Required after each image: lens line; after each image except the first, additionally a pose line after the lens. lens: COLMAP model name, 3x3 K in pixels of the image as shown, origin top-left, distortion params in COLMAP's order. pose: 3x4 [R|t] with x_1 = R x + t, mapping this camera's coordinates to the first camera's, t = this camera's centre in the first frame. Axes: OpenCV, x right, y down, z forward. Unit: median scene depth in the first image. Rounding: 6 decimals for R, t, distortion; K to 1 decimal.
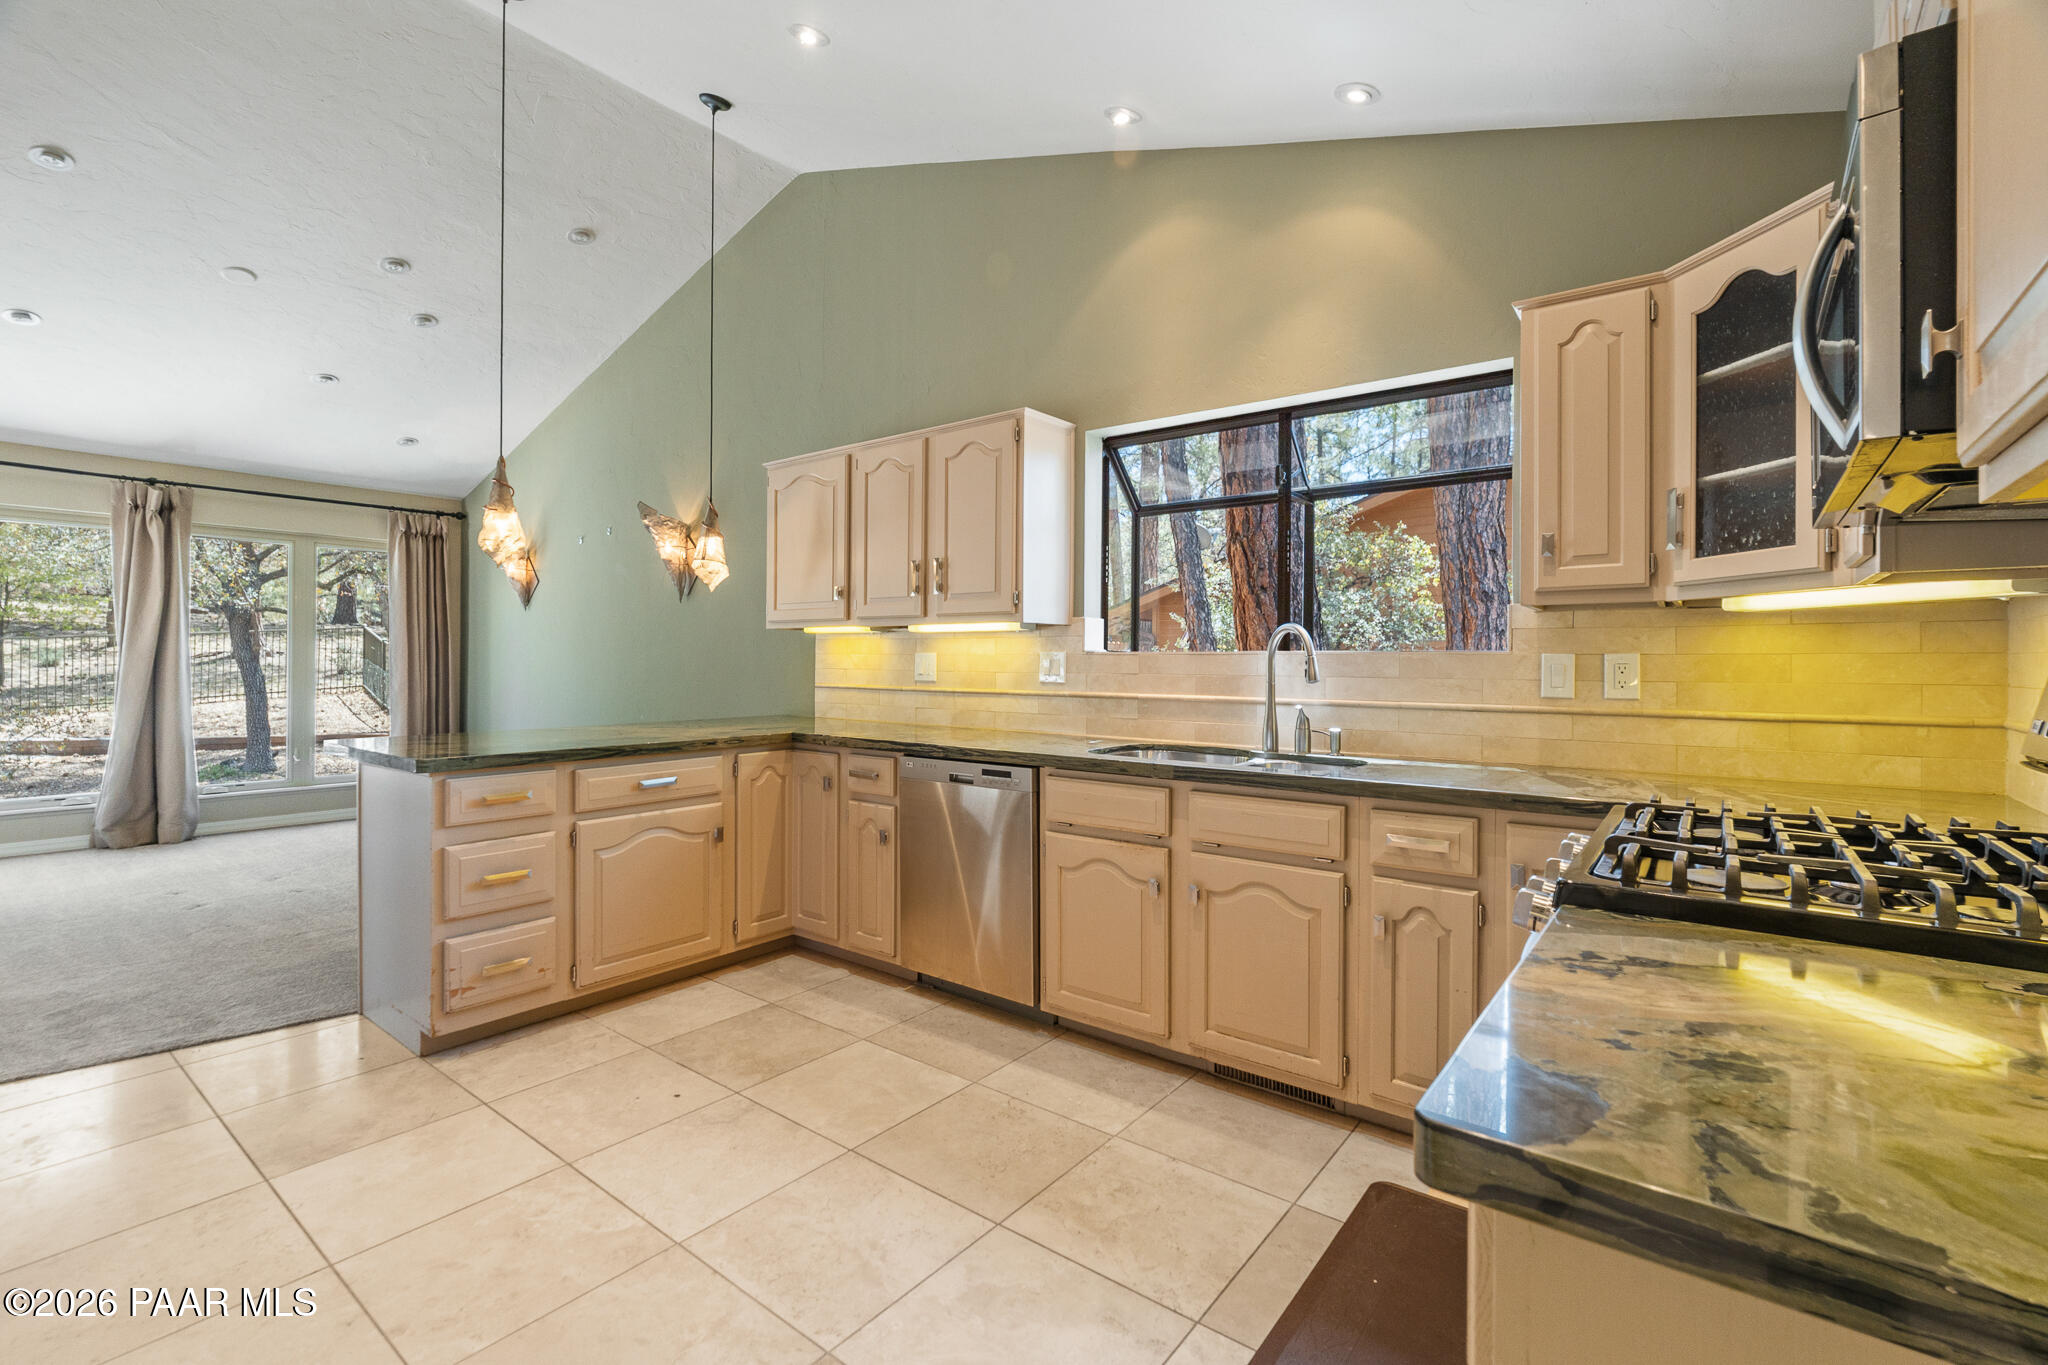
lens RADIAL K [[907.2, 0, 1024.0], [0, 907.2, 659.4], [0, 0, 1]] dist [-0.001610, -0.000147]
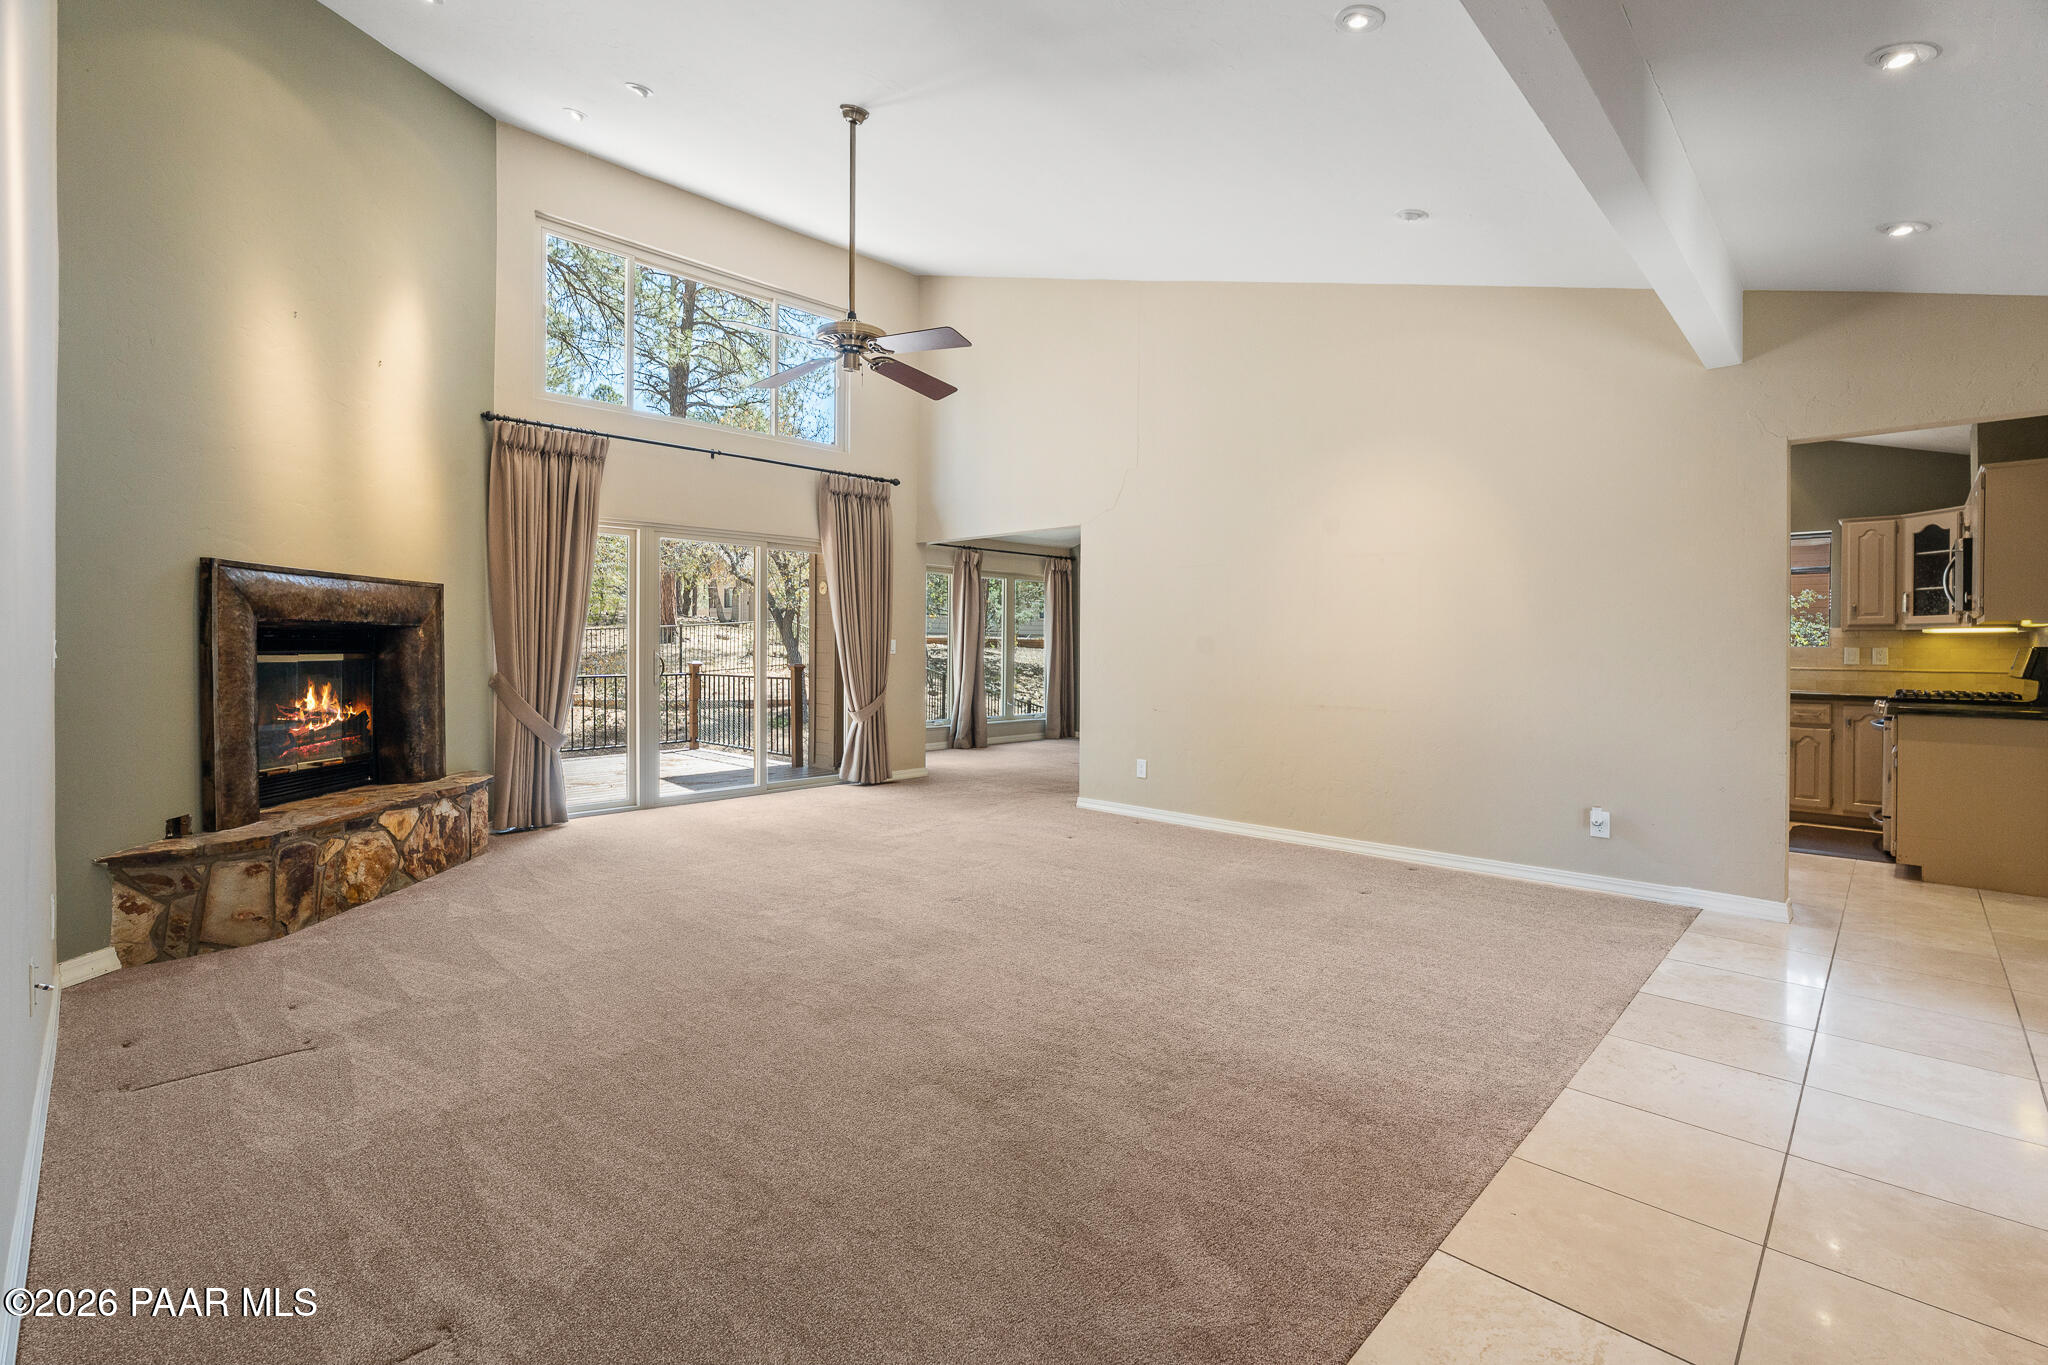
lens RADIAL K [[909.3, 0, 1030.1], [0, 909.3, 644.5], [0, 0, 1]] dist [-0.002014, -0.000231]
pose [[0.994232, 0.001539, -0.107240, -1.745866], [-0.001312, 0.999997, 0.002190, -0.021200], [0.107243, -0.002037, 0.994231, -2.177693]]
